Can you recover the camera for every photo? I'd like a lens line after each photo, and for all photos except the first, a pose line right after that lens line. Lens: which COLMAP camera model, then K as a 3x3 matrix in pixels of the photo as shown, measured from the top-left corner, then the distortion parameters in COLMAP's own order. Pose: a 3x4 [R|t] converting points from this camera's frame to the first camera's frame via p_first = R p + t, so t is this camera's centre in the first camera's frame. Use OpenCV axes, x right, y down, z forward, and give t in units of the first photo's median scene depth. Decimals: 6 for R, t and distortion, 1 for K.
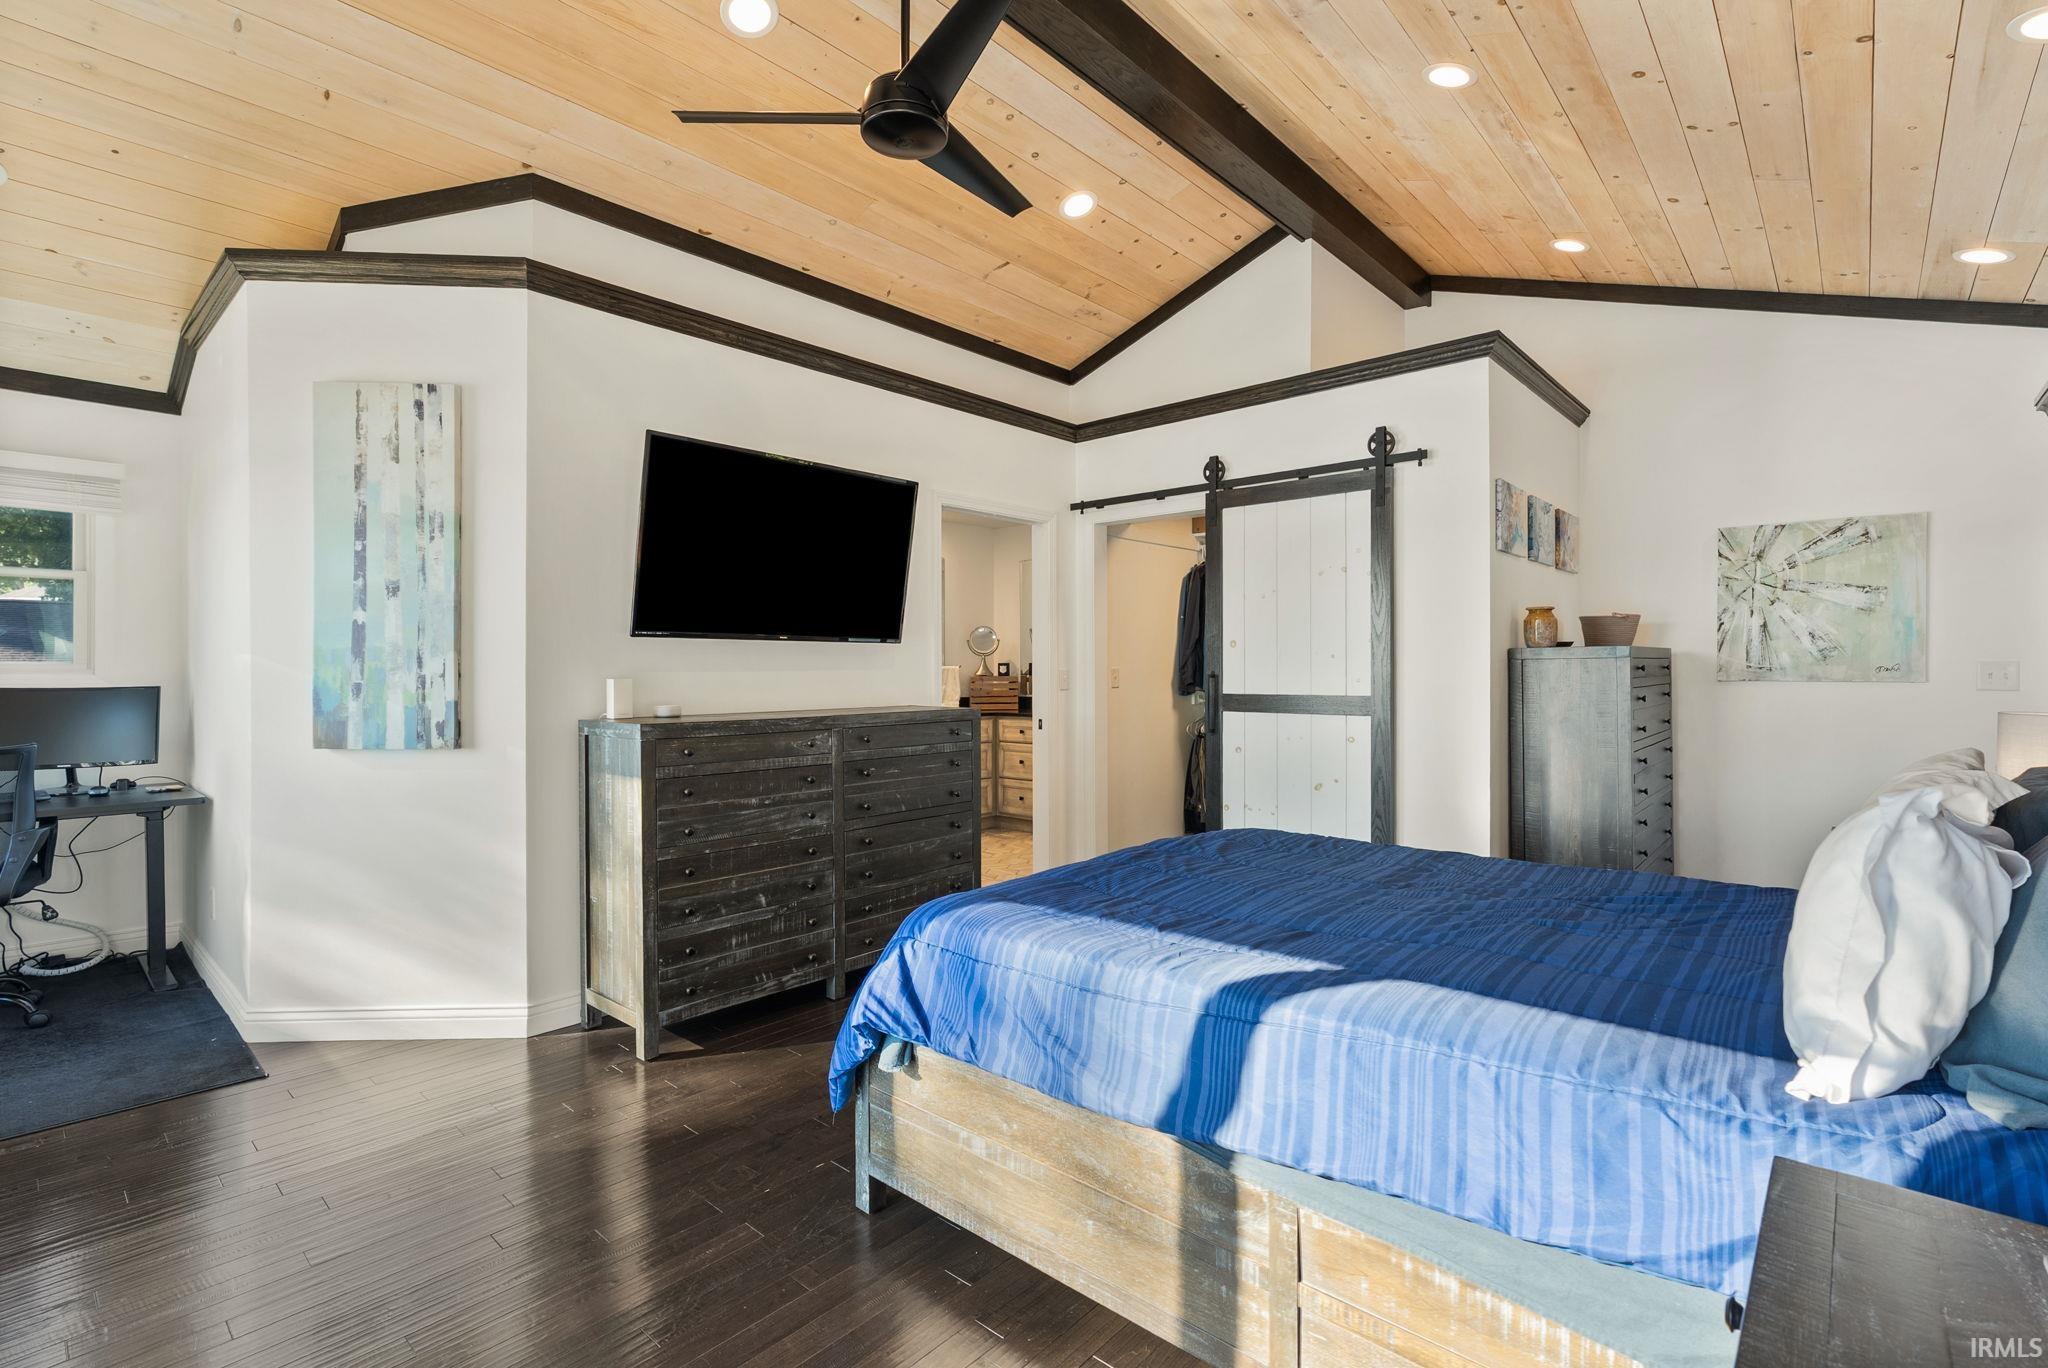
lens RADIAL K [[939.6, 0, 1039.2], [0, 939.6, 670.5], [0, 0, 1]] dist [-0.029026, 0.010423]
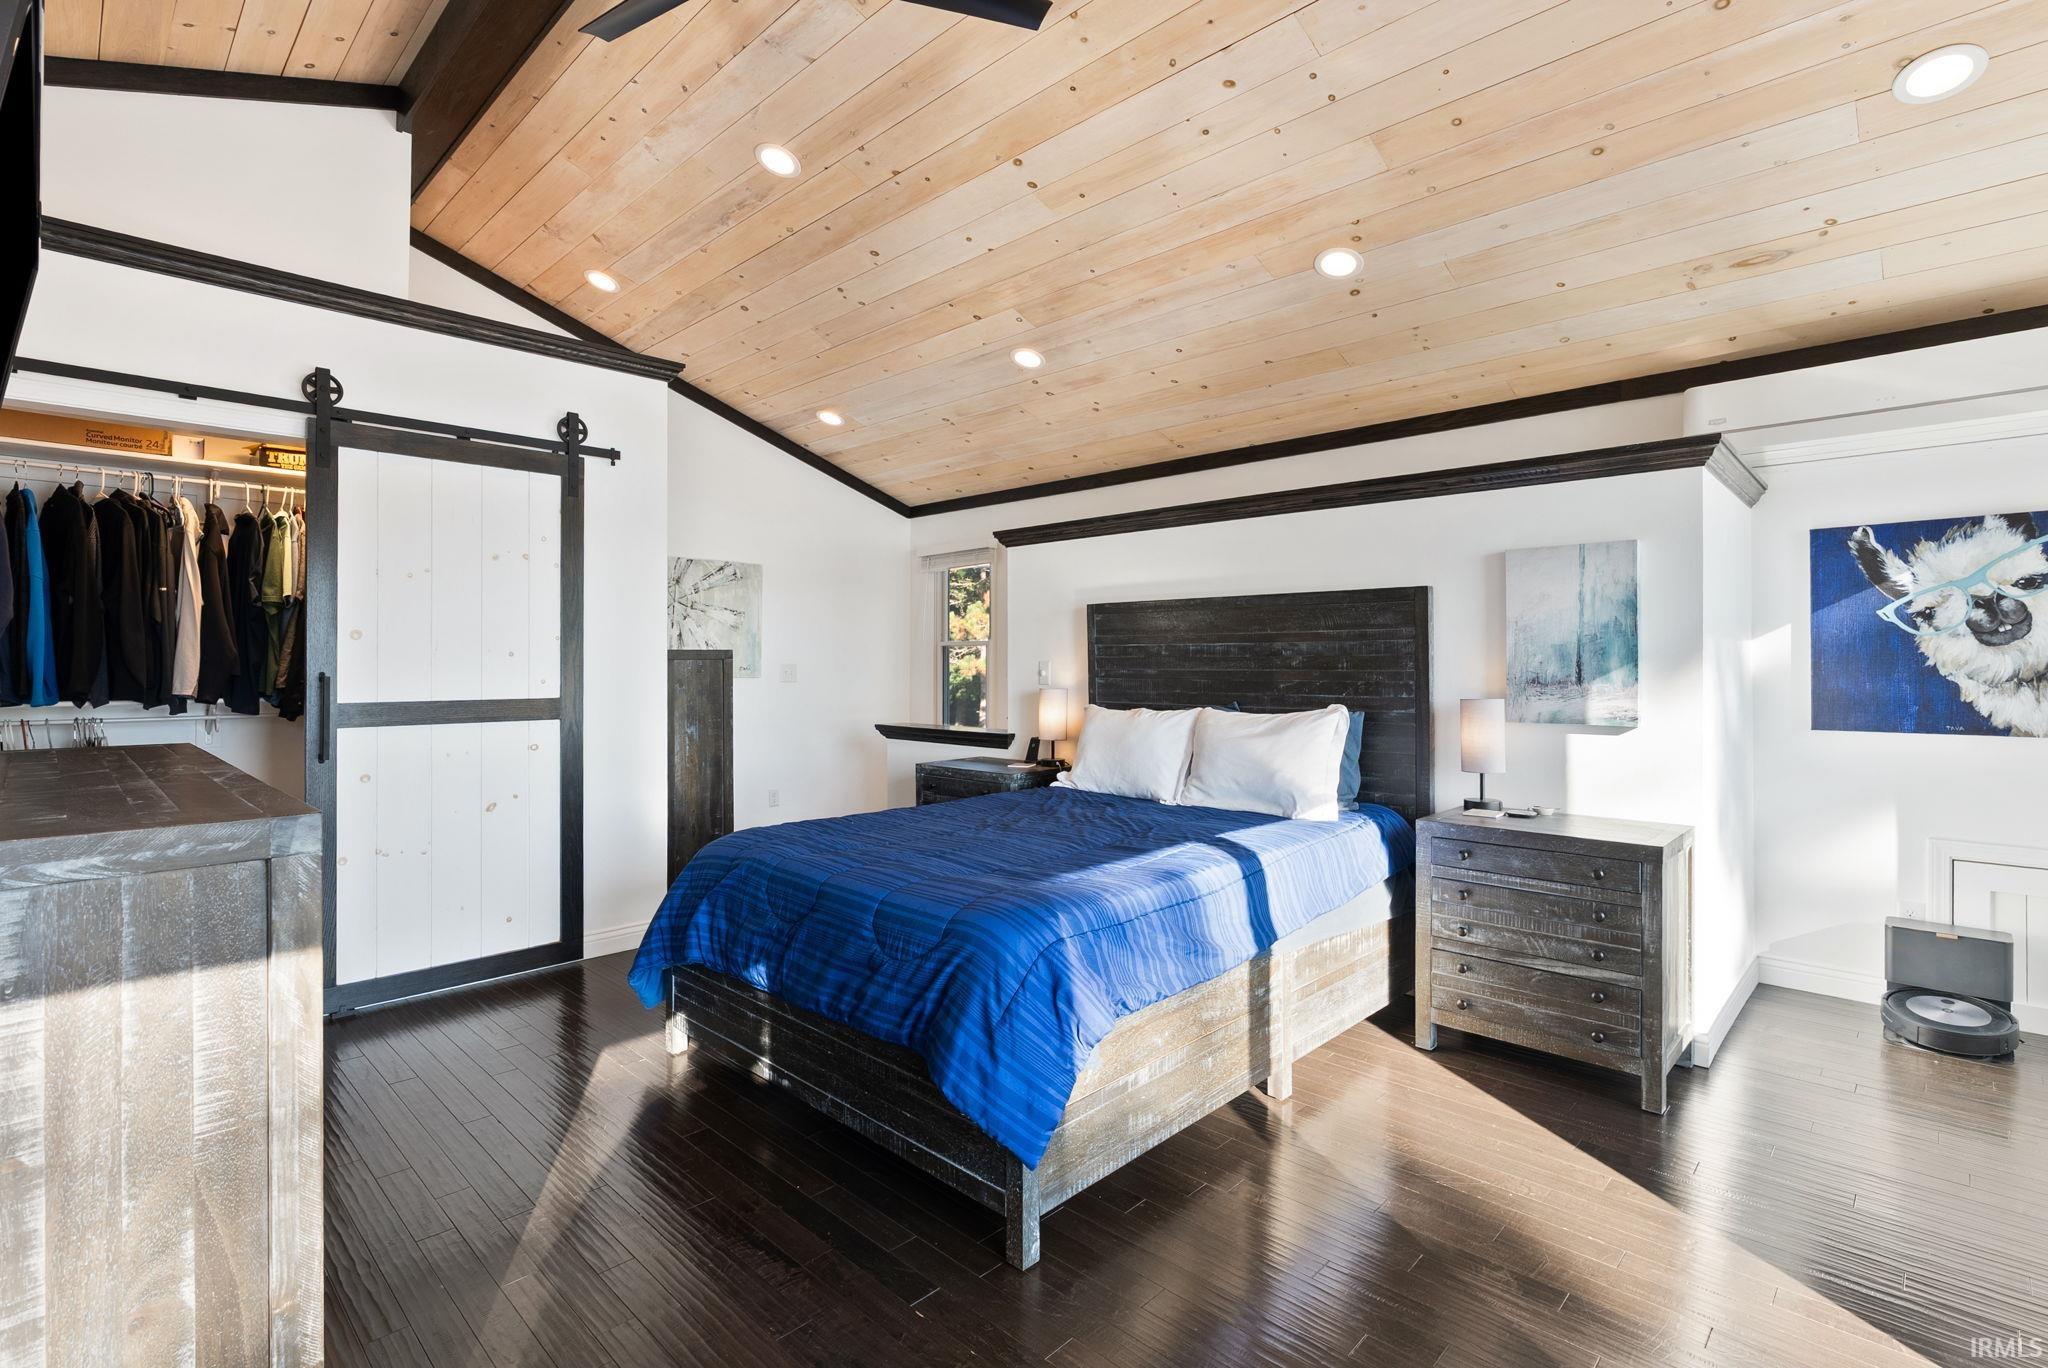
lens RADIAL K [[939.6, 0, 1039.4], [0, 939.6, 681.0], [0, 0, 1]] dist [-0.029026, 0.010423]
pose [[0.041216, -0.013619, 0.999057, -0.542461], [0.002694, 0.999905, 0.013520, -0.000769], [-0.999147, 0.002134, 0.041249, 0.475714]]
